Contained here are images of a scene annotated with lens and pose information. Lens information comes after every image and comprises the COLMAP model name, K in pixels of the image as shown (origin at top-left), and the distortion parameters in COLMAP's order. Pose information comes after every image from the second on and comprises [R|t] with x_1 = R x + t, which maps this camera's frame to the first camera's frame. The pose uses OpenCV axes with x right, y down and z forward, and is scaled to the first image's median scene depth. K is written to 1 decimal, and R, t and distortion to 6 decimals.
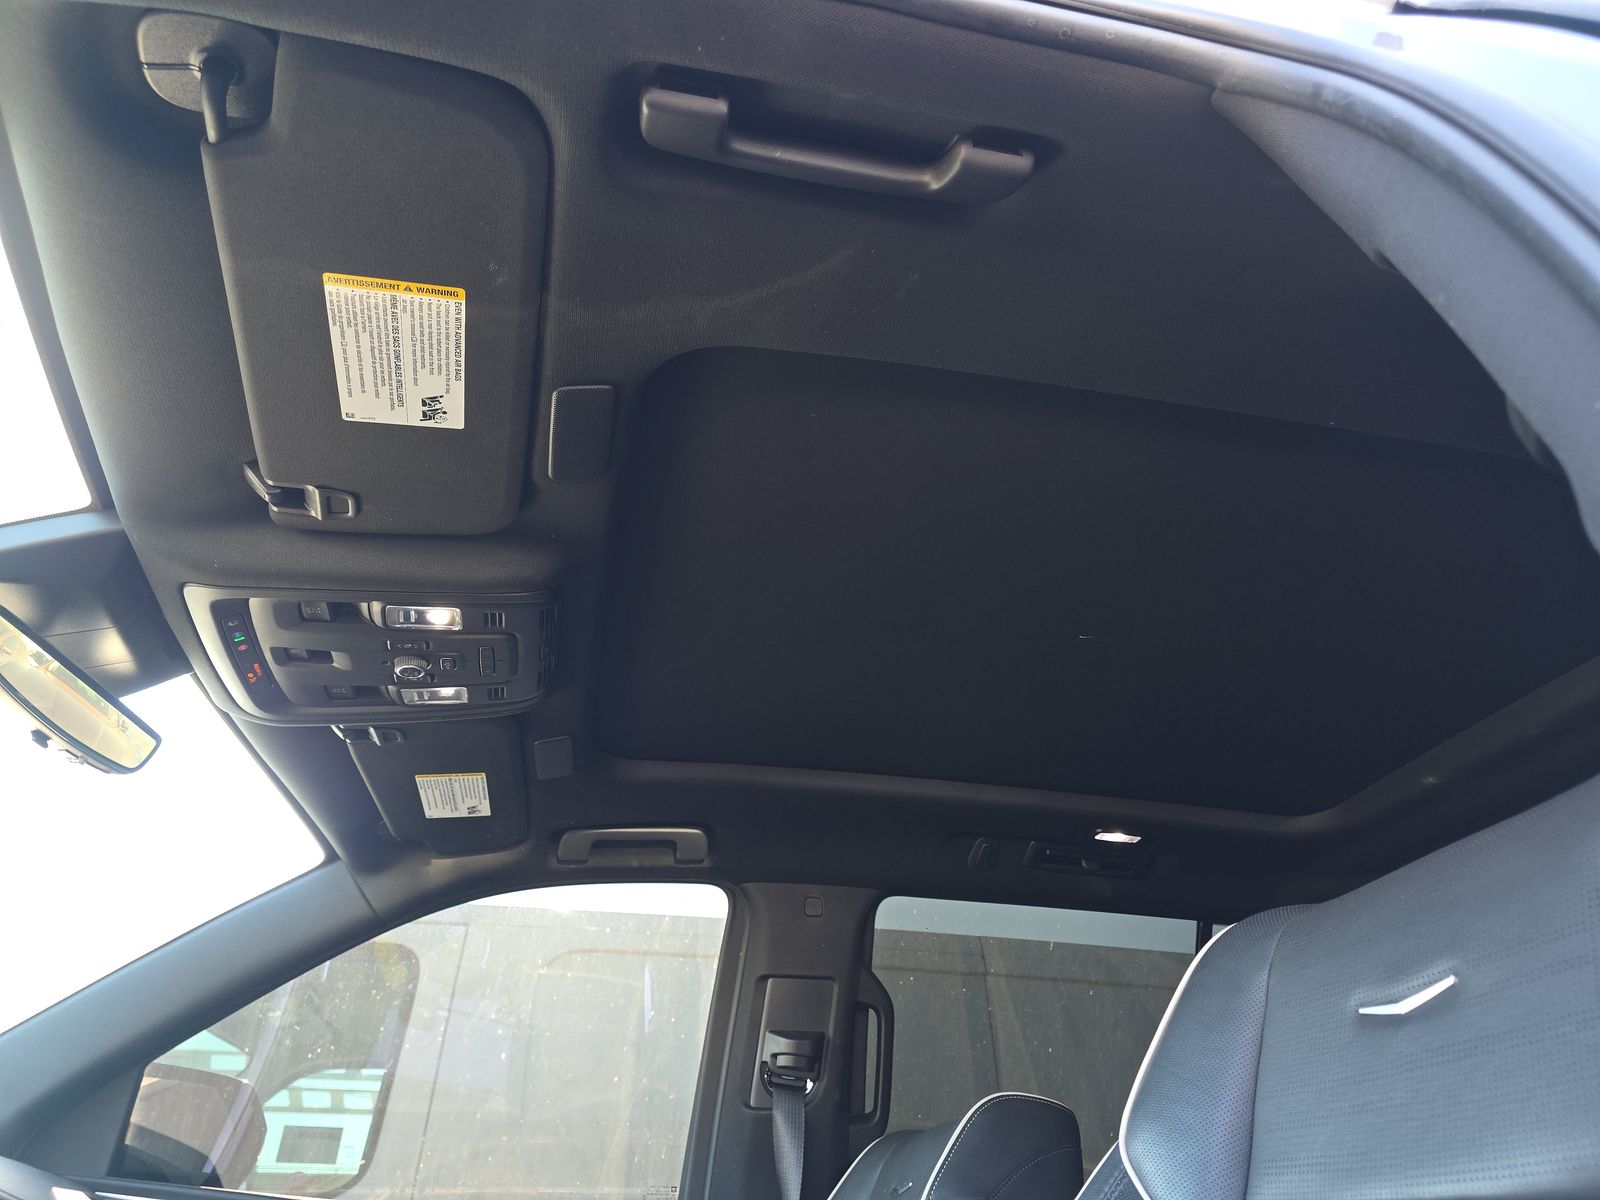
lens RADIAL K [[1075.7, 0, 789.7], [0, 1075.7, 599.8], [0, 0, 1]] dist [0.063685, -0.066522]
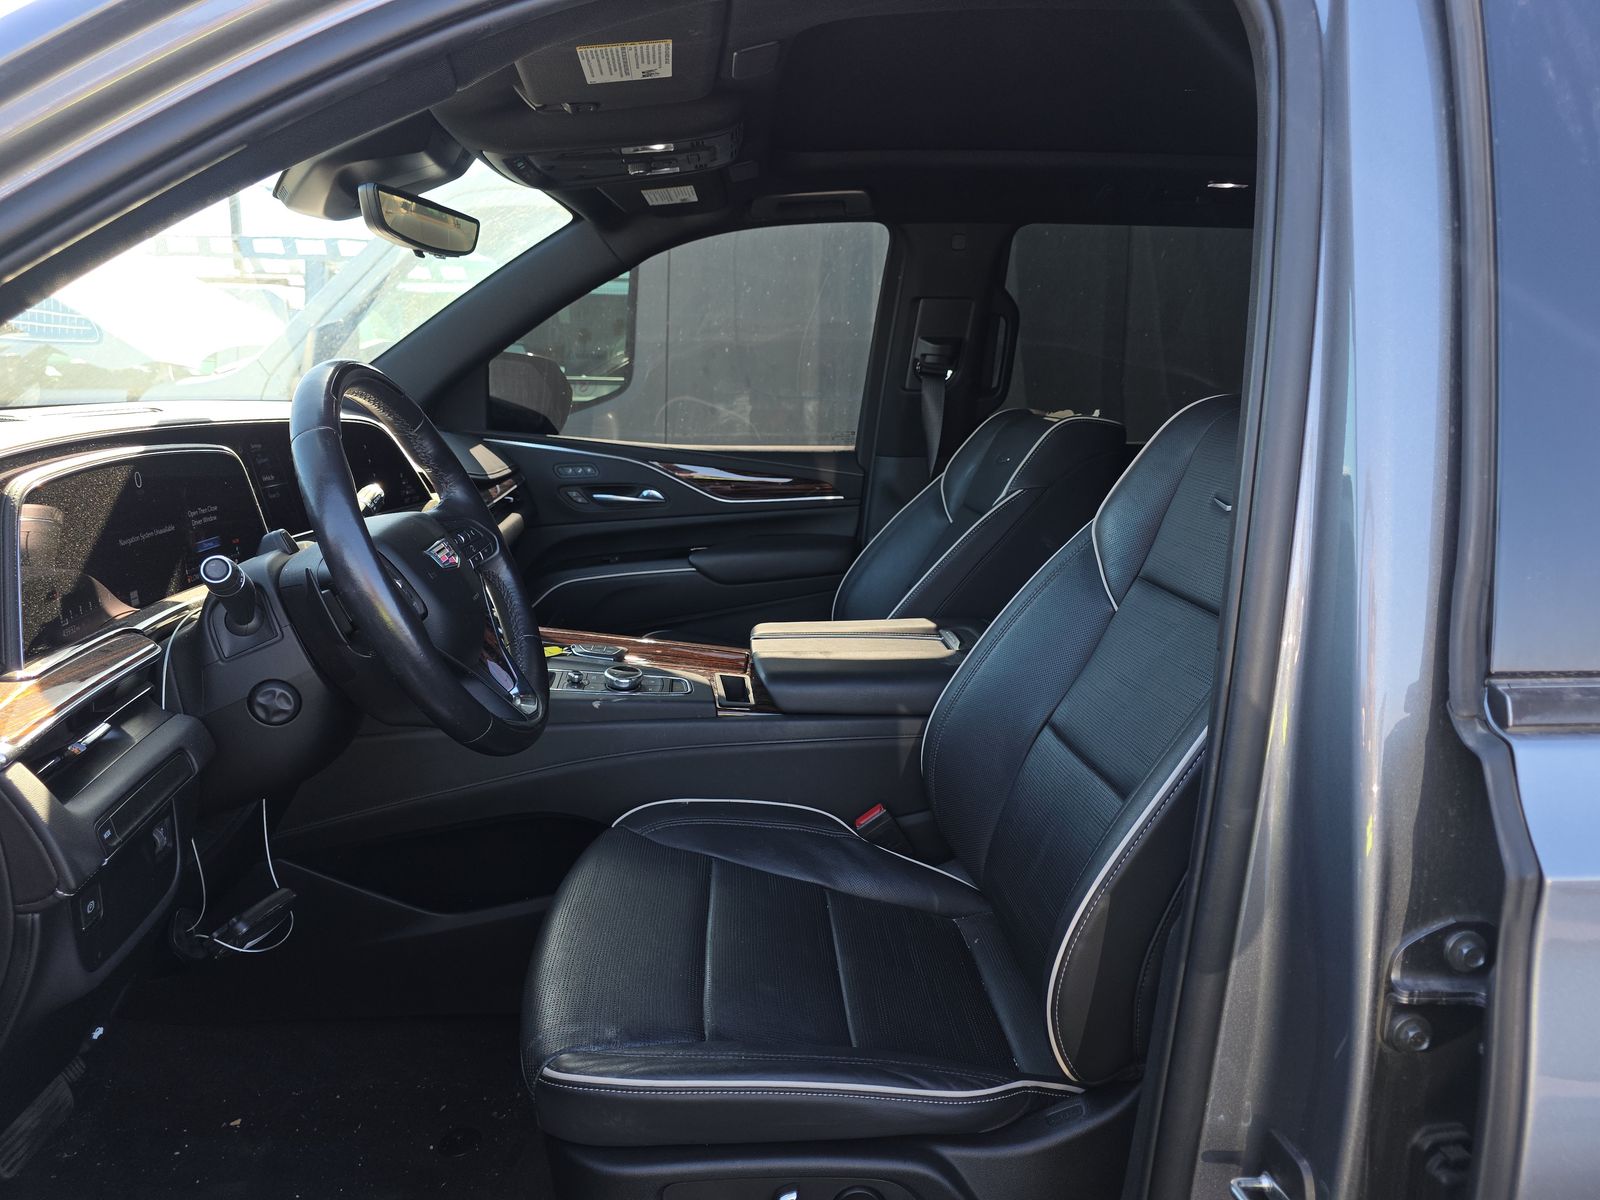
lens RADIAL K [[1075.7, 0, 789.7], [0, 1075.7, 599.8], [0, 0, 1]] dist [0.063685, -0.066522]
pose [[0.987895, 0.037907, -0.150423, 0.034732], [0.076909, 0.722433, 0.687151, -0.295650], [0.134718, -0.690402, 0.710772, -0.187341]]
